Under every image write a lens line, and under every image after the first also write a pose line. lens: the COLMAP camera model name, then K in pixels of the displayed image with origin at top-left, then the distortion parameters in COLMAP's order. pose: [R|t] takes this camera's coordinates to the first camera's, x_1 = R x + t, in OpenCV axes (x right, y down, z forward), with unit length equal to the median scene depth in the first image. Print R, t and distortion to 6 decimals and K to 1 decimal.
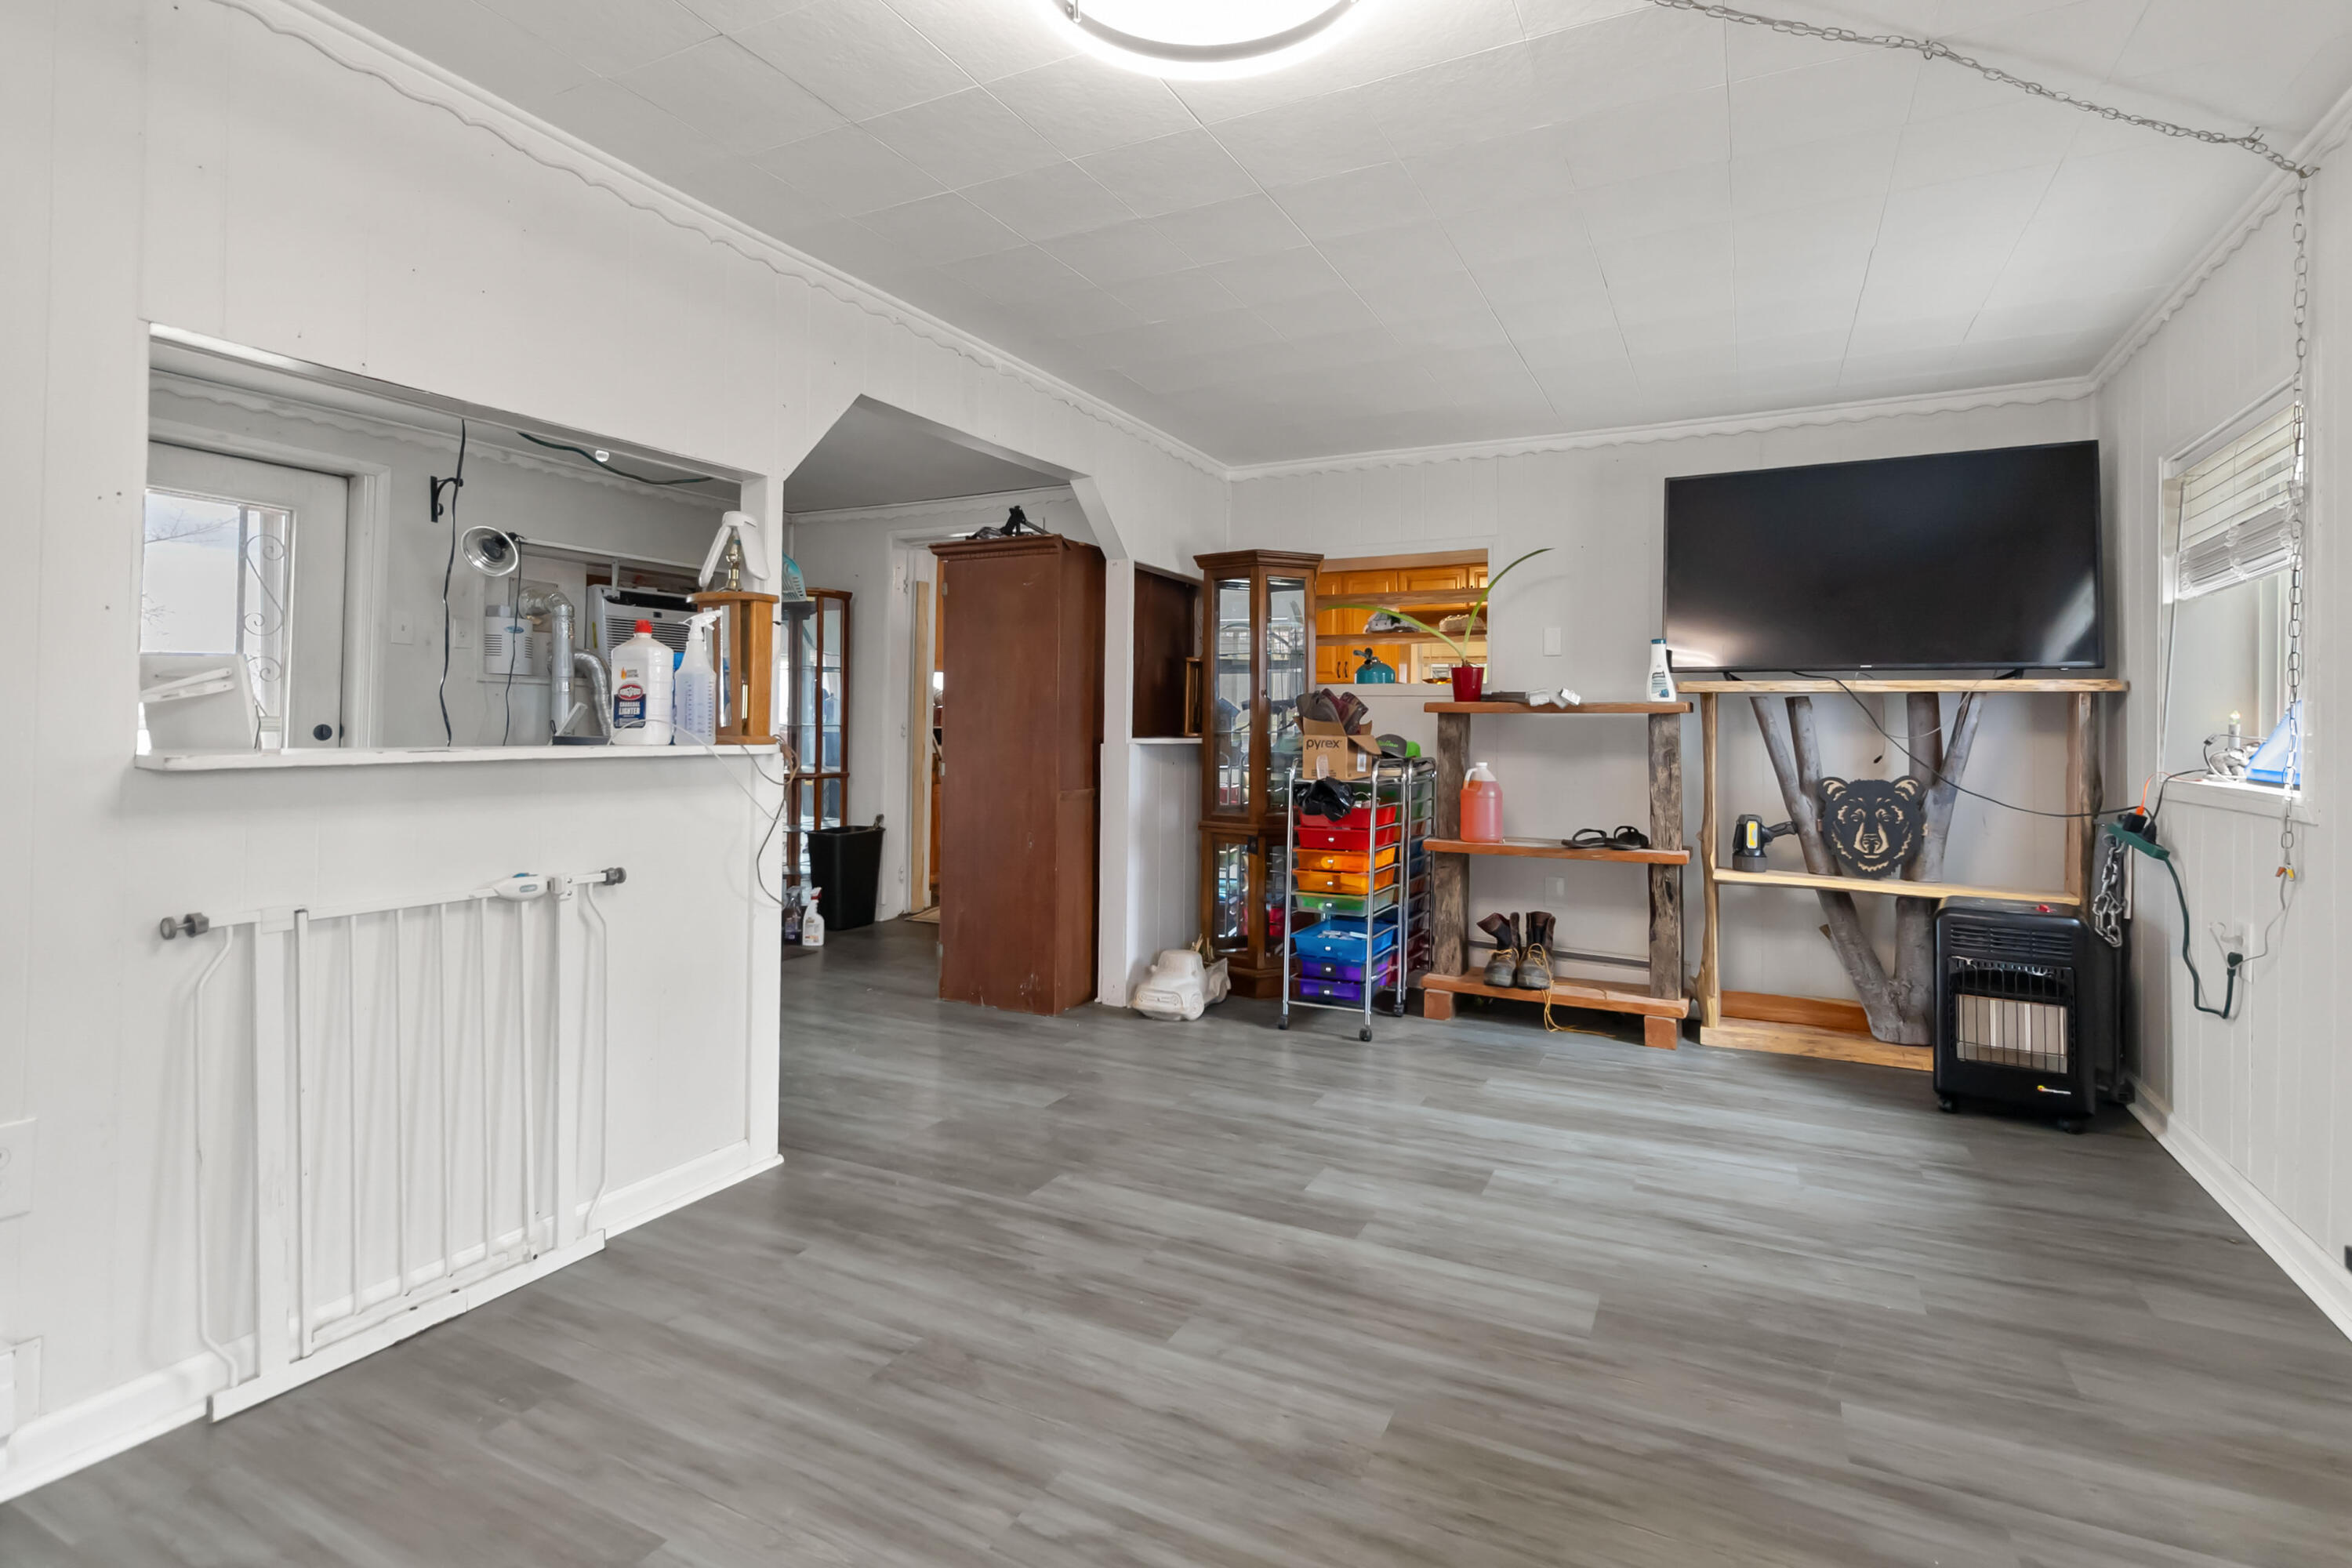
lens RADIAL K [[1111.2, 0, 1184.4], [0, 1111.2, 728.0], [0, 0, 1]] dist [-0.001279, -0.000173]
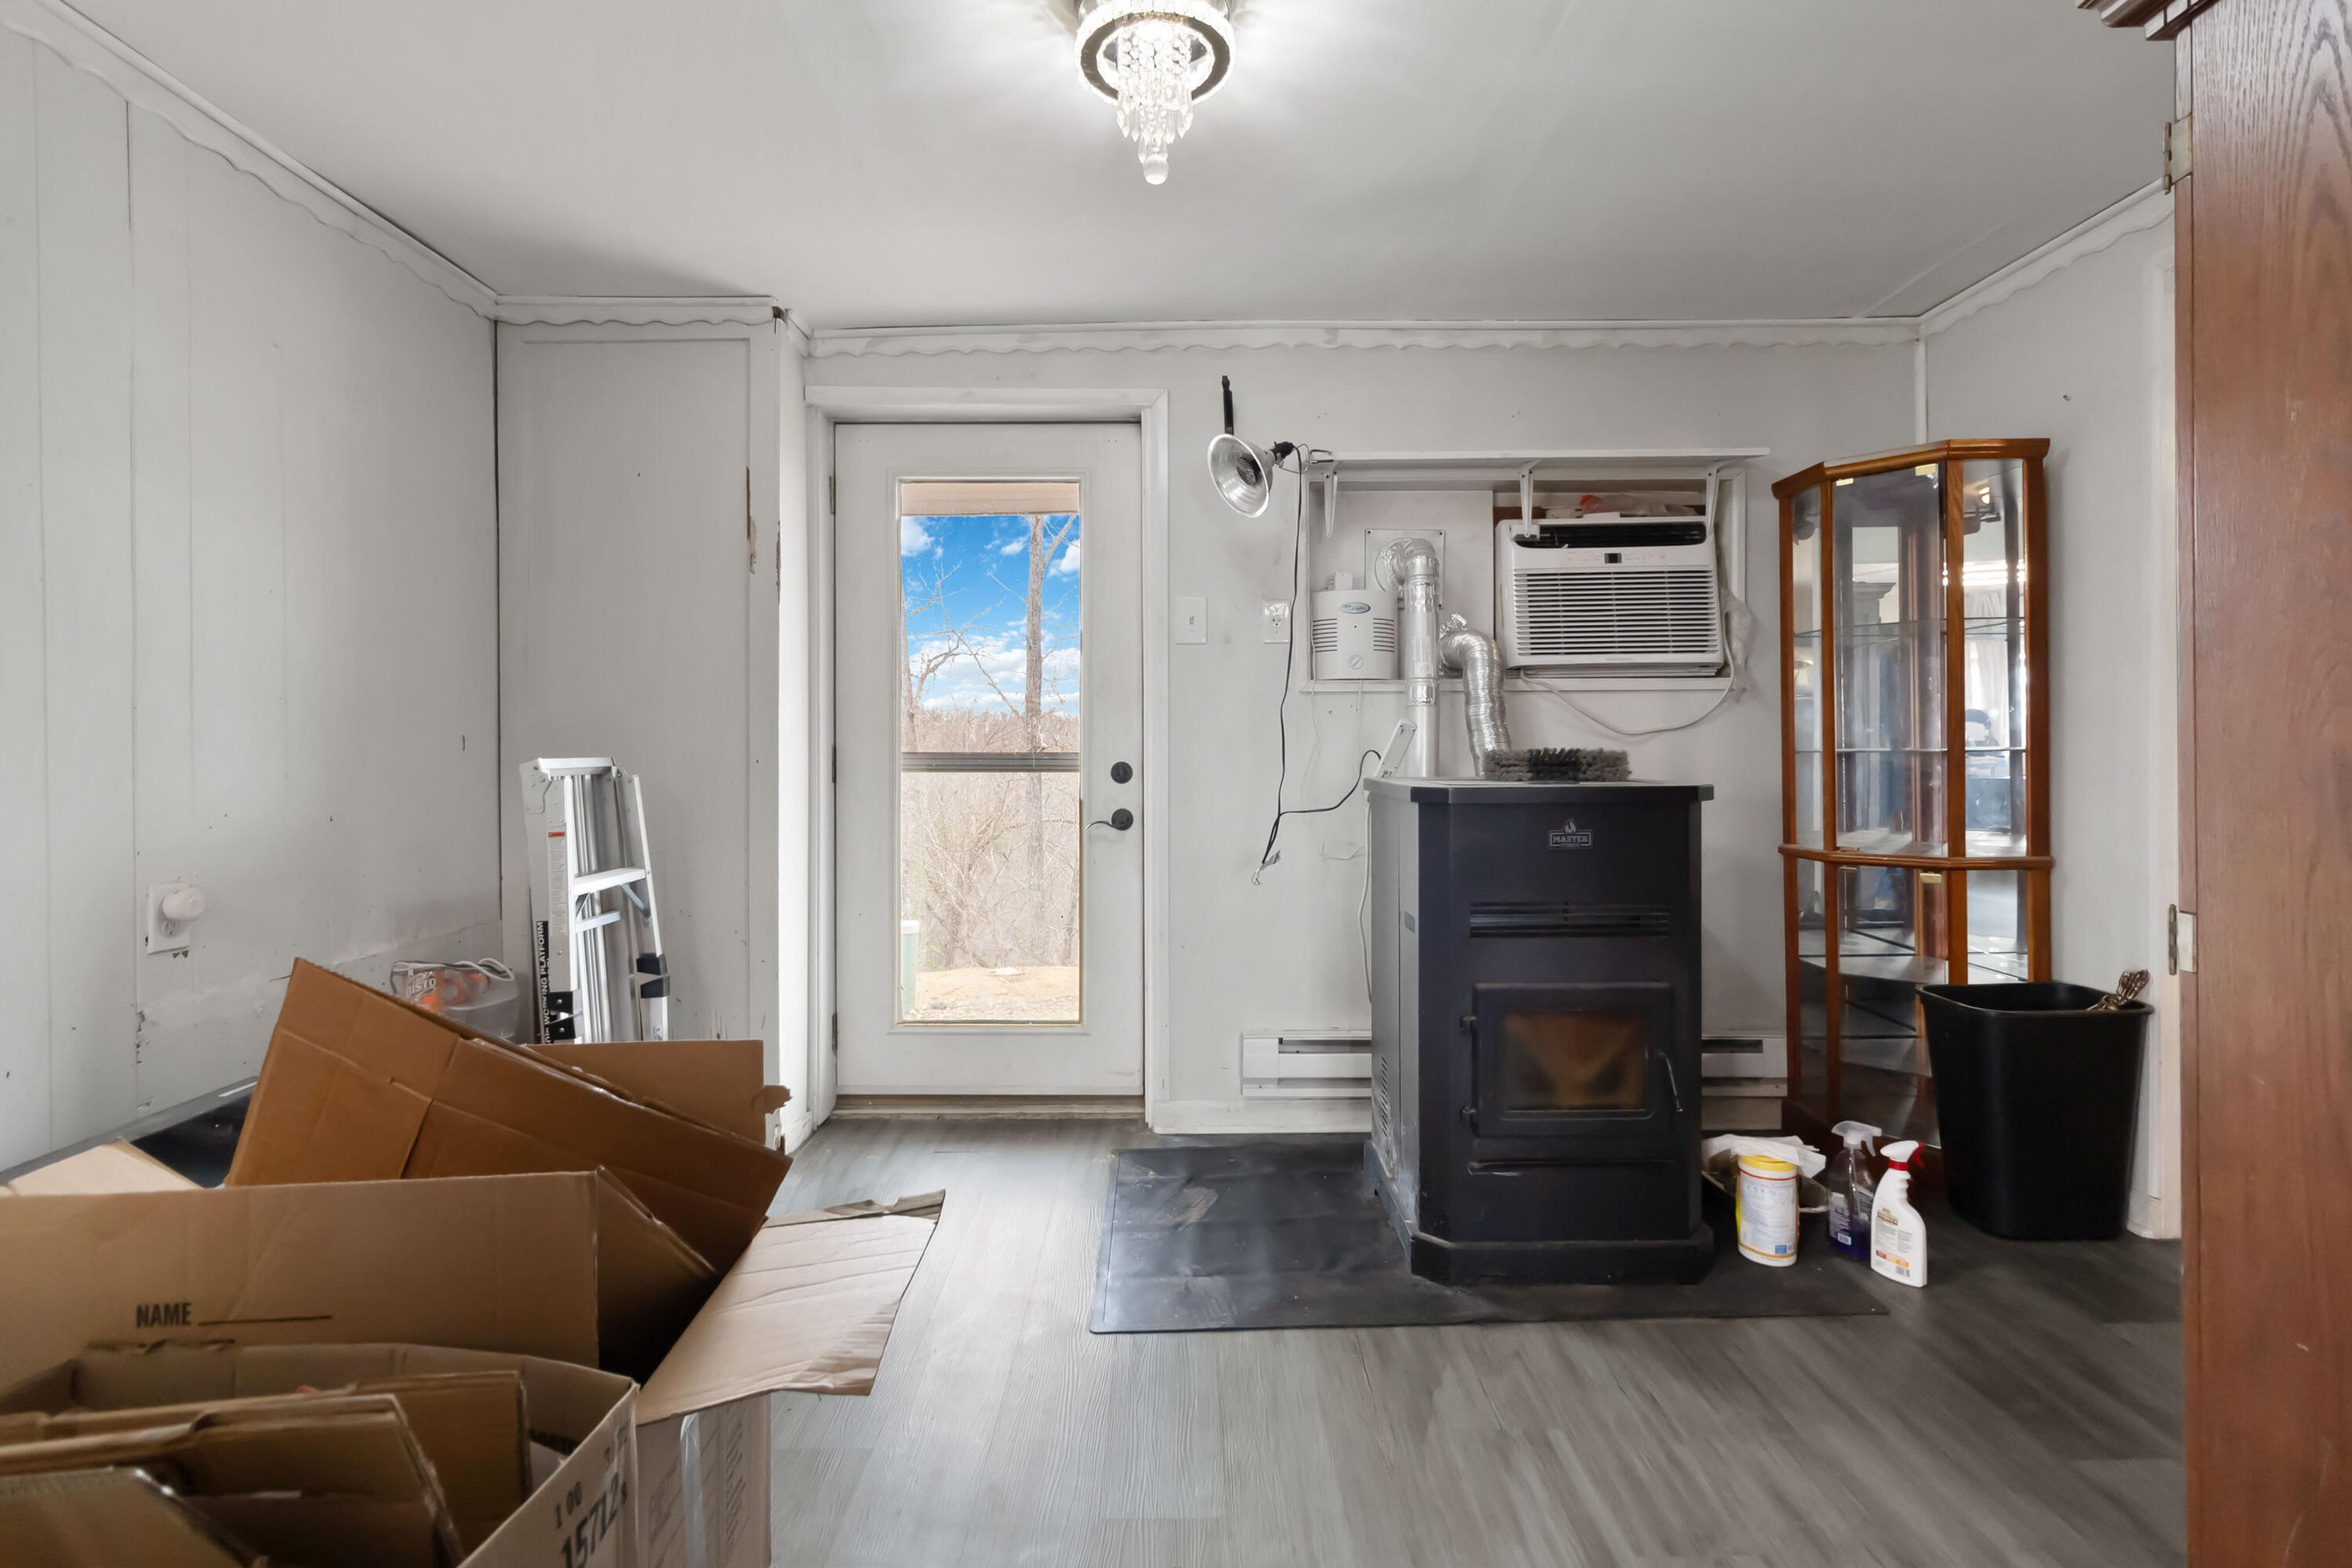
lens RADIAL K [[1116.5, 0, 1177.2], [0, 1116.5, 759.0], [0, 0, 1]] dist [-0.000242, -0.000044]
pose [[0.456656, -0.014439, -0.889526, -0.081111], [0.012871, 0.999871, -0.009622, 0.001285], [0.889550, -0.007055, 0.456783, 0.568387]]
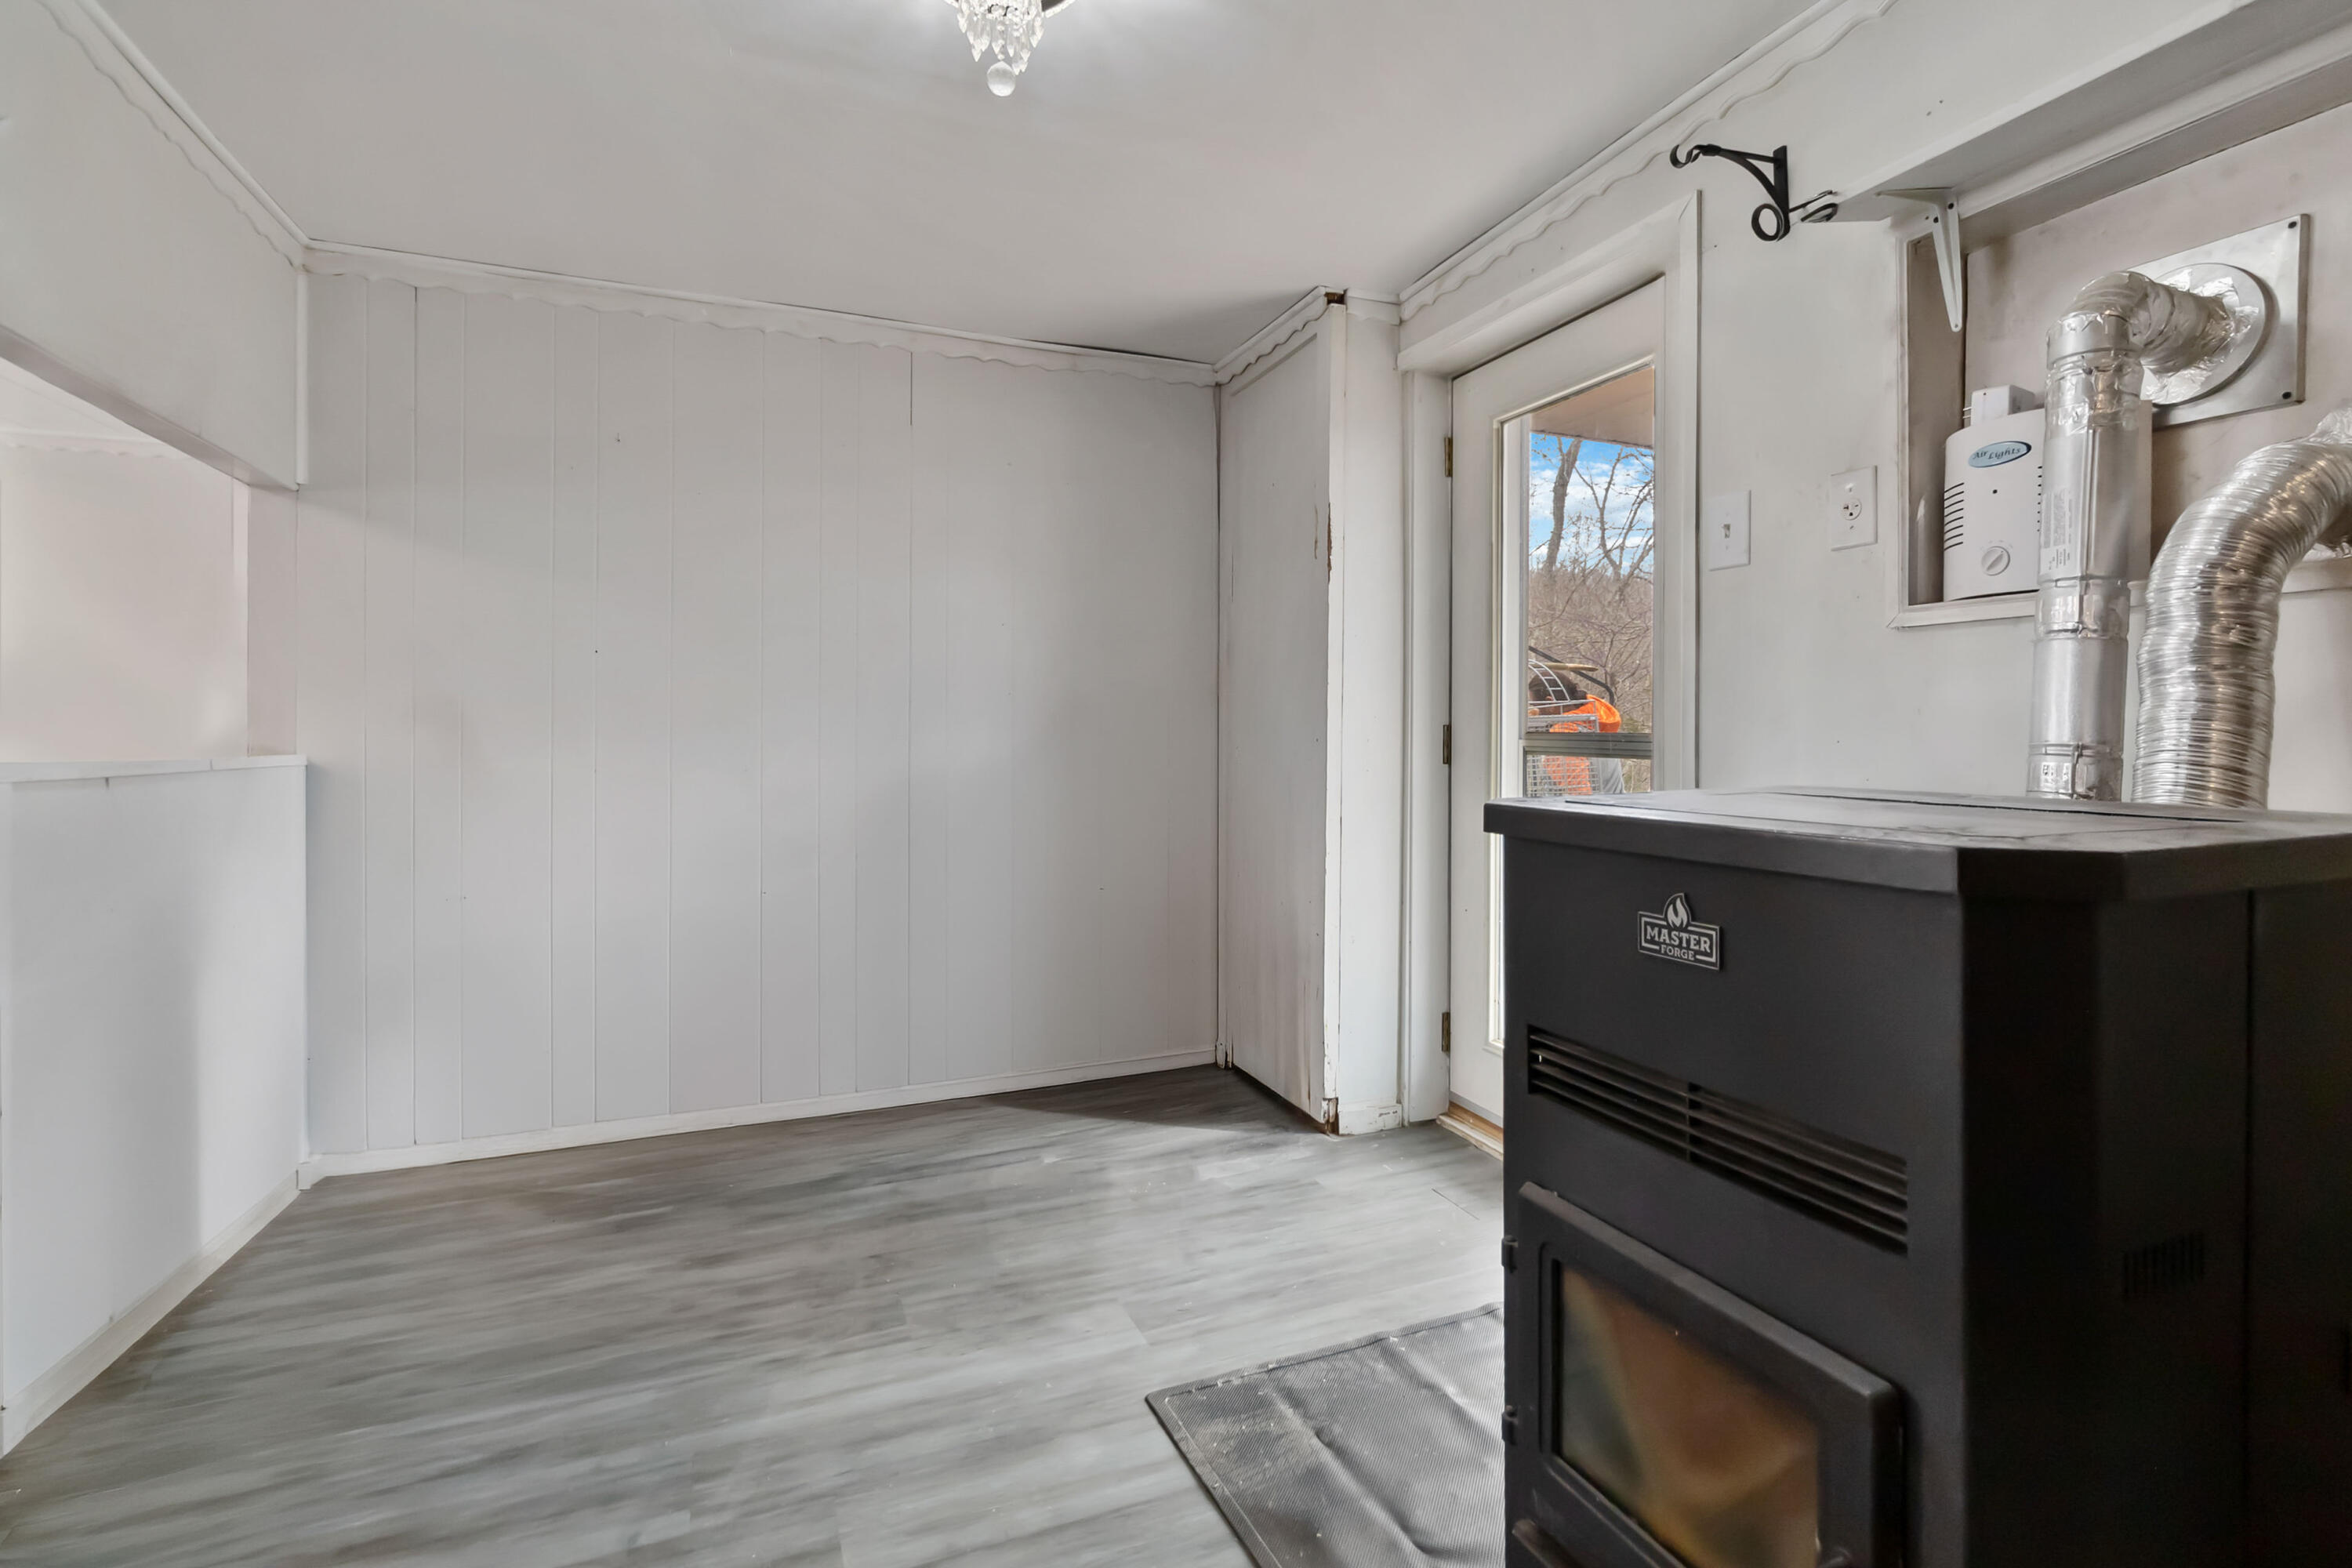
lens RADIAL K [[1111.2, 0, 1184.4], [0, 1111.2, 728.0], [0, 0, 1]] dist [-0.001279, -0.000173]
pose [[-0.653606, -0.017011, -0.756644, -0.190424], [-0.006391, 0.999836, -0.016958, -0.002117], [0.756808, -0.006248, -0.653607, 0.941363]]
